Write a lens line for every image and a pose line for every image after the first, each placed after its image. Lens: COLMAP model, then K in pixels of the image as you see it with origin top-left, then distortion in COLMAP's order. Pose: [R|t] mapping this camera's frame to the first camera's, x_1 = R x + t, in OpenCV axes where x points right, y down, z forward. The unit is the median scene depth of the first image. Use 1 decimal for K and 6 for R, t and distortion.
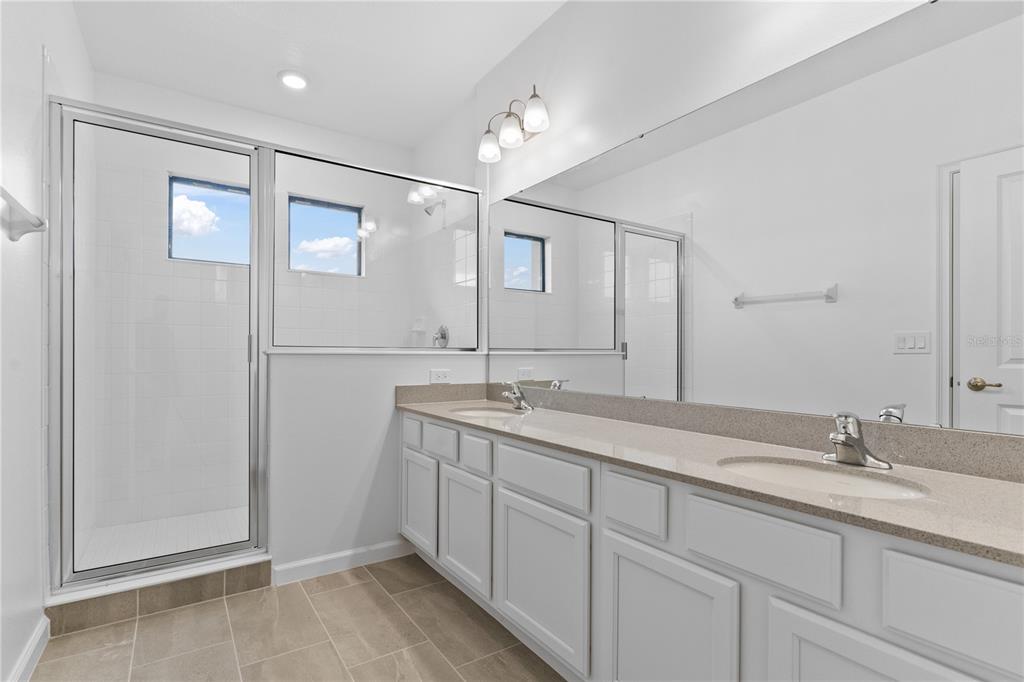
lens RADIAL K [[504.9, 0, 508.7], [0, 504.9, 353.4], [0, 0, 1]] dist [-0.000458, -0.000042]
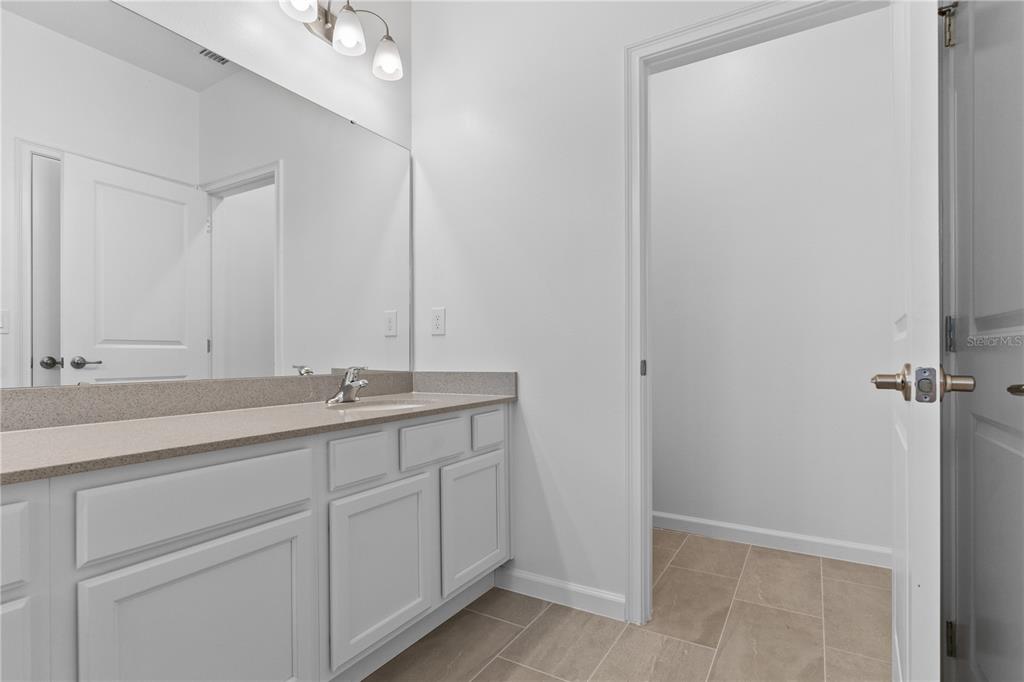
lens RADIAL K [[504.9, 0, 508.7], [0, 504.9, 353.4], [0, 0, 1]] dist [-0.000458, -0.000042]
pose [[-0.421452, -0.005043, 0.906837, -0.480217], [-0.004617, 0.999984, 0.003416, 0.034464], [-0.906839, -0.002747, -0.421468, 0.640817]]
